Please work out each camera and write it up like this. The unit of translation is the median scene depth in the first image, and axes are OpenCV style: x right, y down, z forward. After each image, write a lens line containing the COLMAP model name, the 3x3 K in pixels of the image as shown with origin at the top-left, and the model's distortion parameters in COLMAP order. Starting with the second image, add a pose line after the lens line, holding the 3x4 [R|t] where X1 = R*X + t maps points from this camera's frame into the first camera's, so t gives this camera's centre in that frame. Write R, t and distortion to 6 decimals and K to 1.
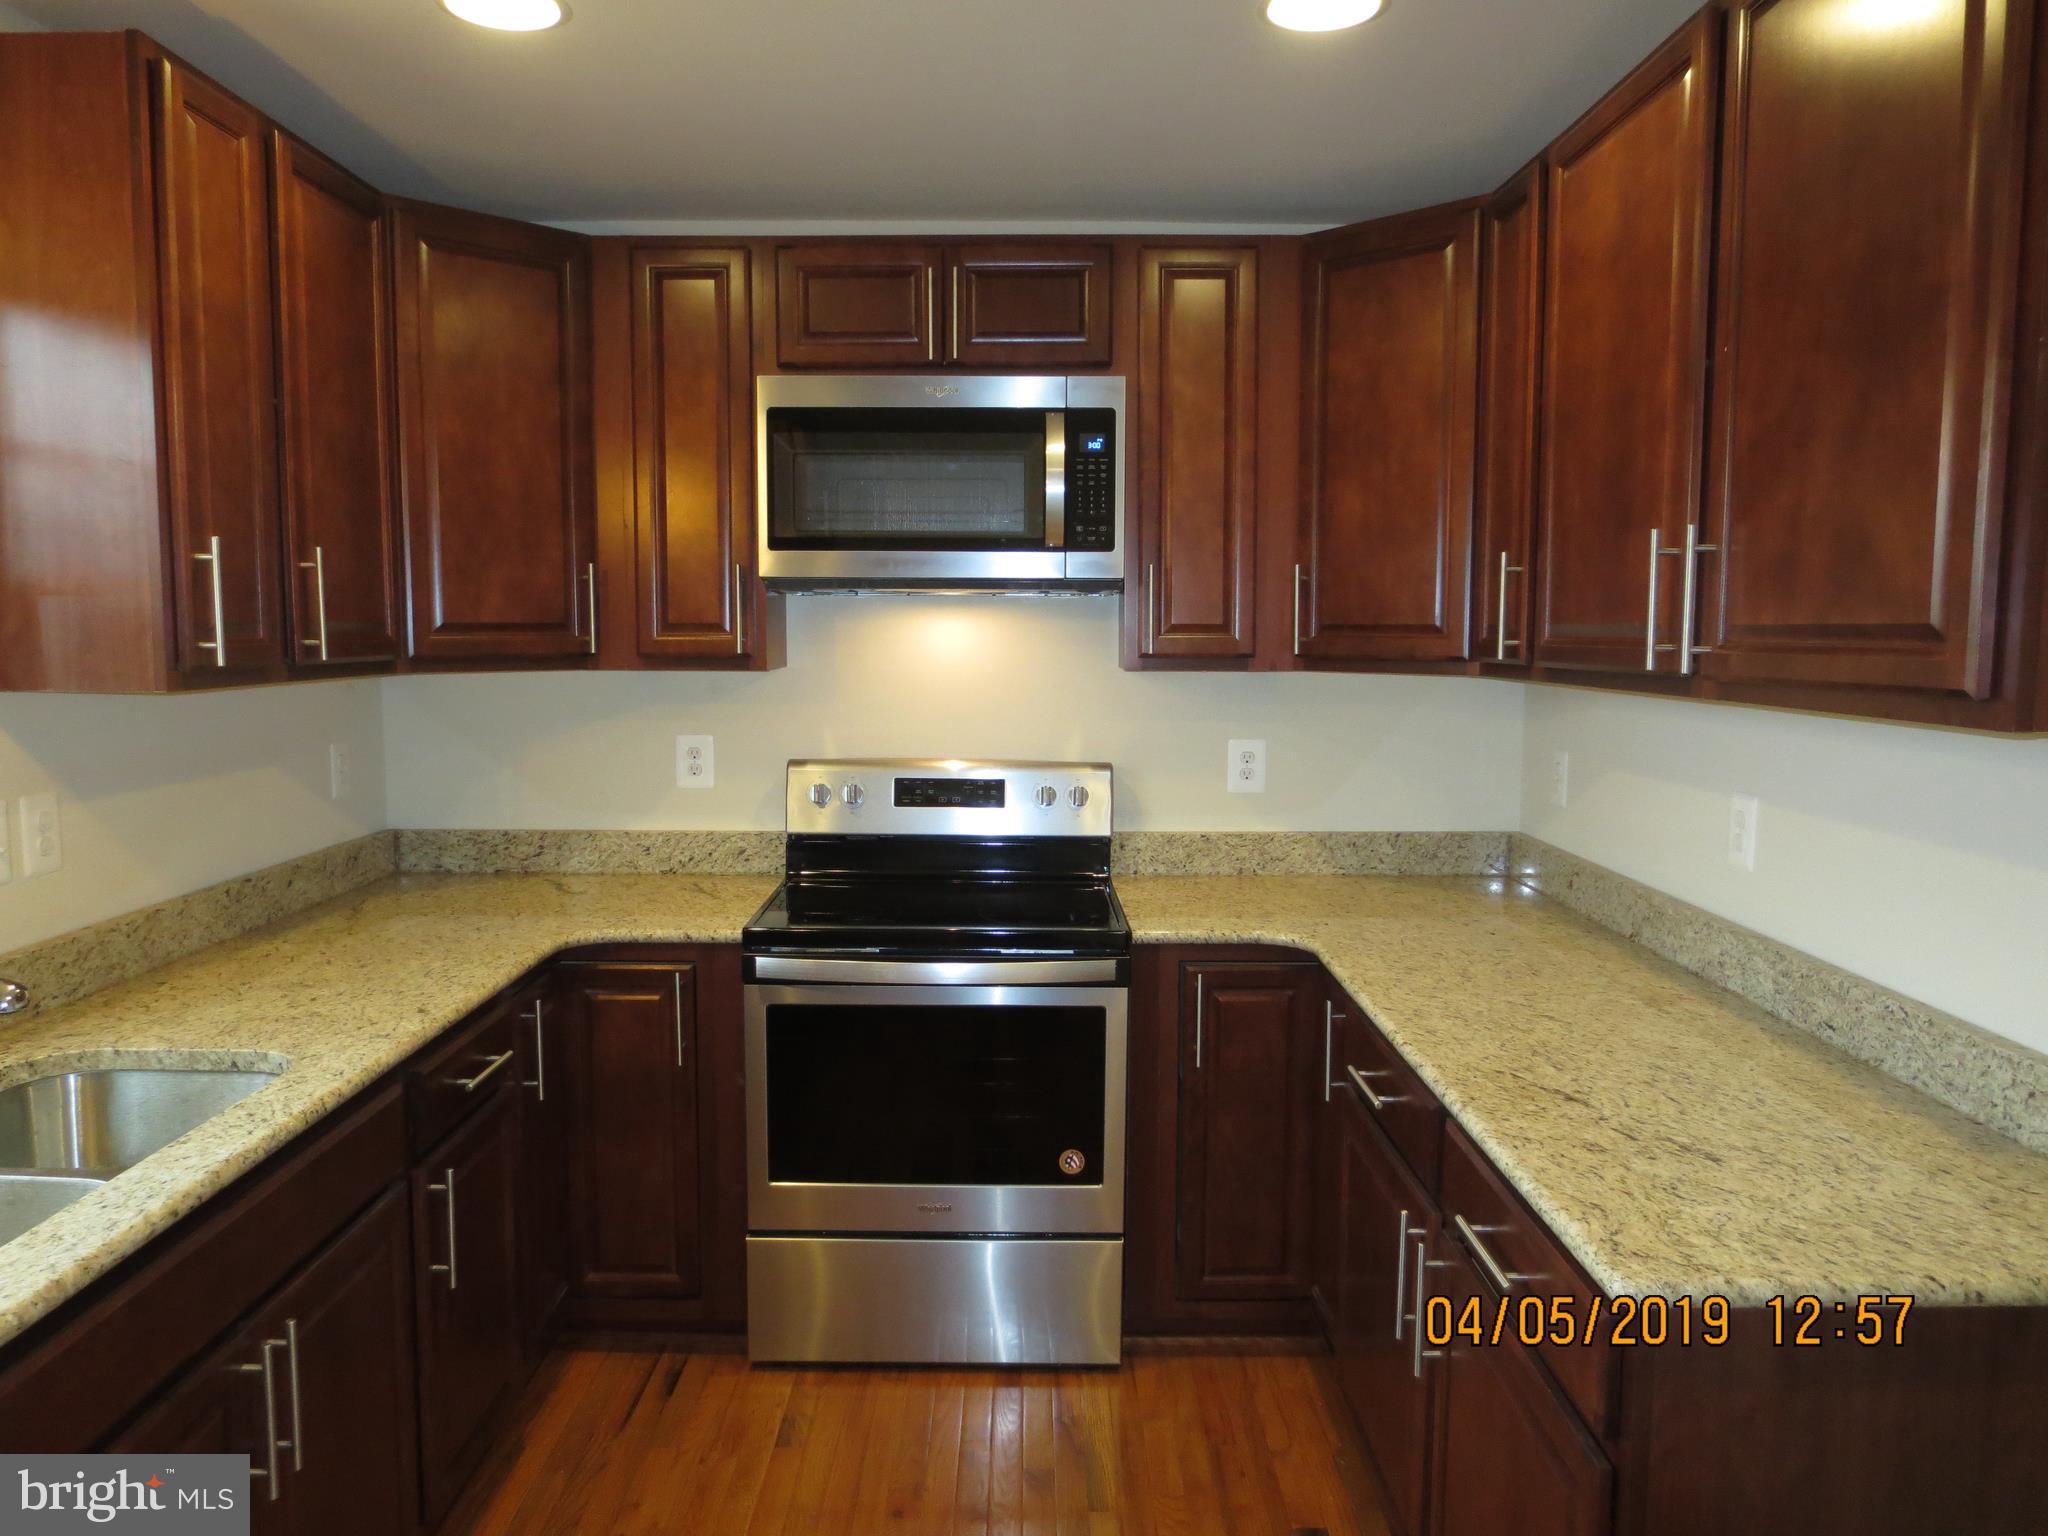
lens RADIAL K [[1445.1, 0, 1020.4], [0, 1445.1, 763.0], [0, 0, 1]] dist [-0.038628, 0.019196]
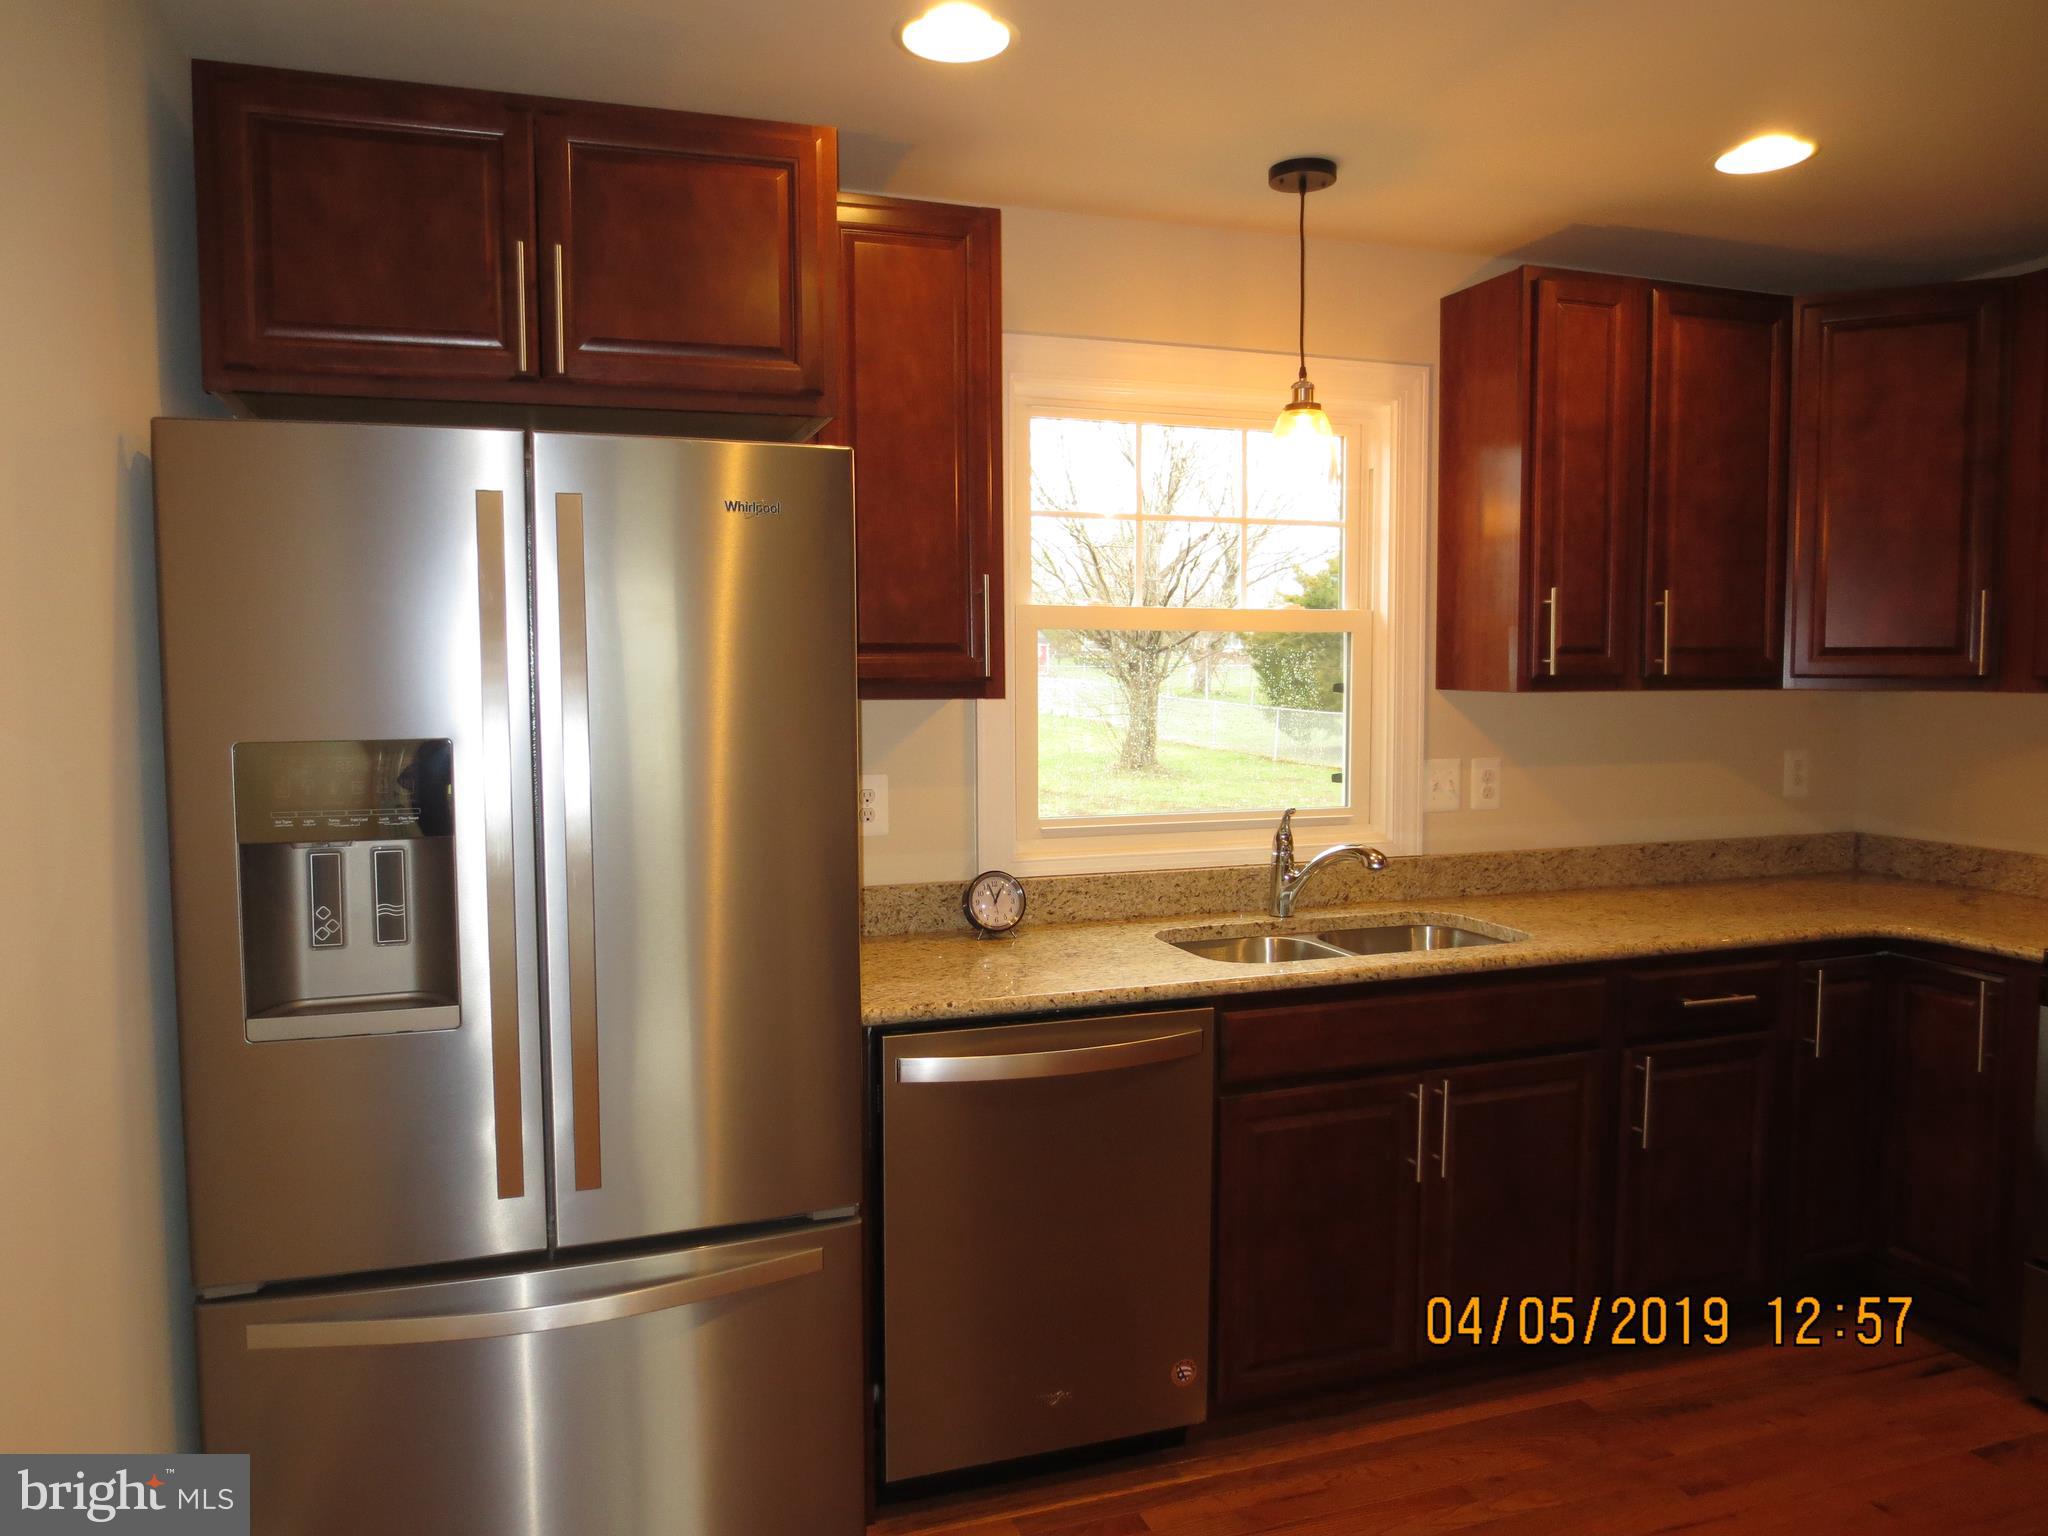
lens RADIAL K [[1445.1, 0, 1023.8], [0, 1445.1, 766.4], [0, 0, 1]] dist [-0.038628, 0.019196]
pose [[0.336807, 0.060101, -0.939653, 0.543410], [-0.087234, 0.995660, 0.032415, 0.020810], [0.937524, 0.071052, 0.340589, -0.007874]]
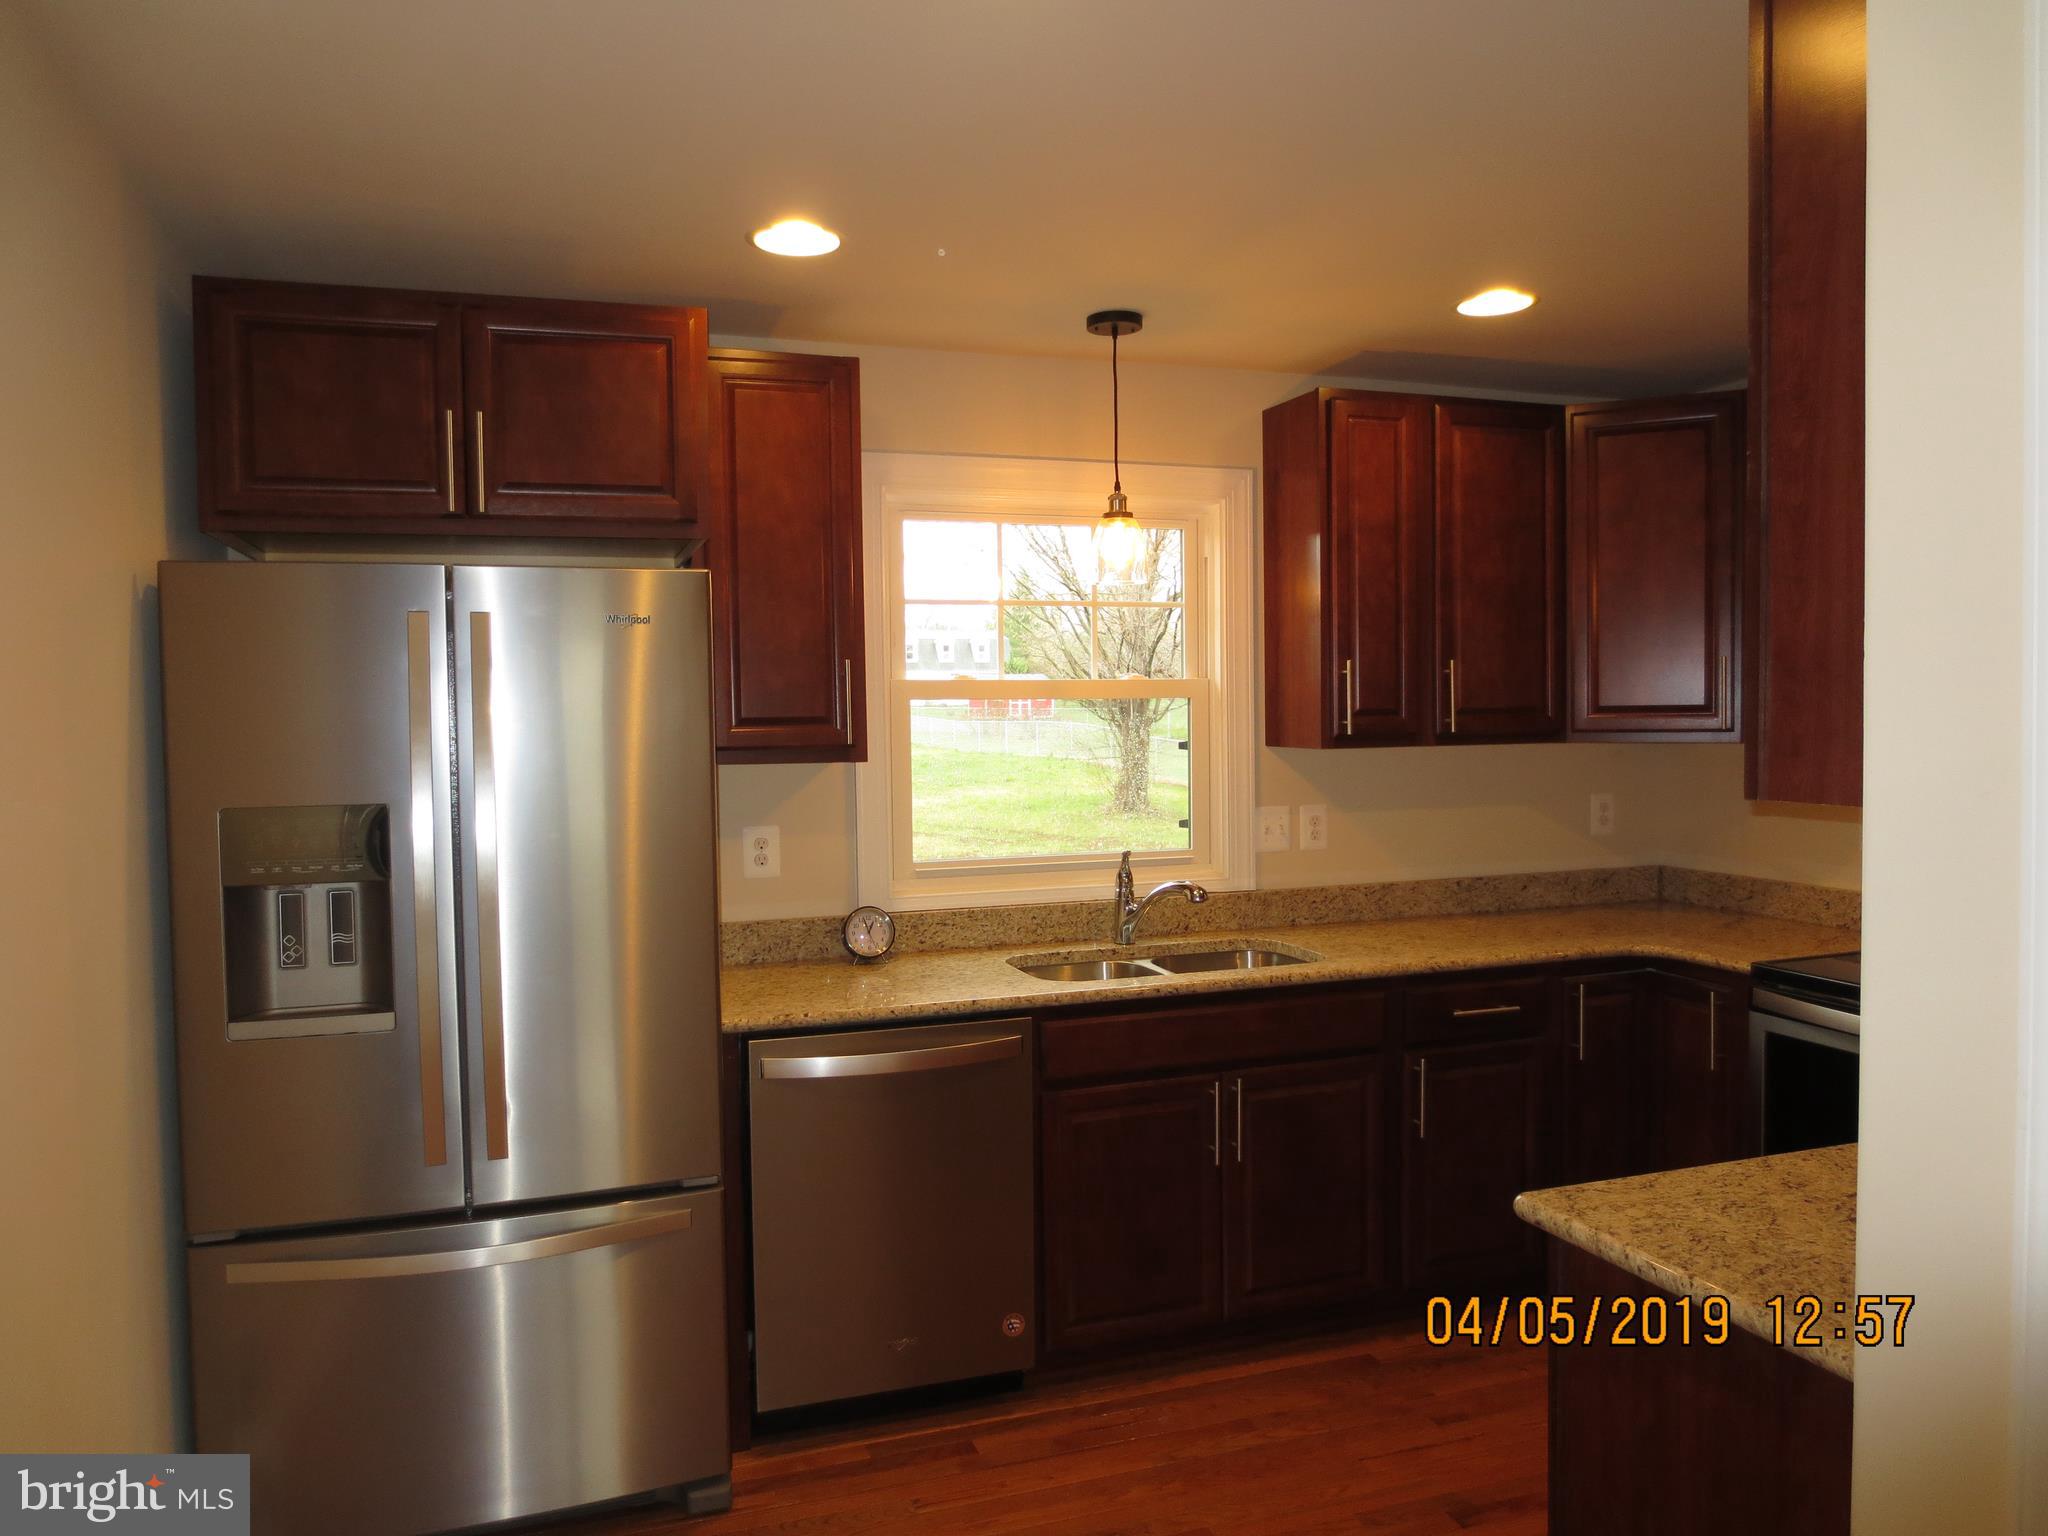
lens RADIAL K [[1445.1, 0, 1029.0], [0, 1445.1, 761.7], [0, 0, 1]] dist [-0.038628, 0.019196]
pose [[0.334264, 0.025572, -0.942132, 0.789305], [-0.076605, 0.997062, -0.000116, -0.004375], [0.939361, 0.072210, 0.335241, 0.045430]]
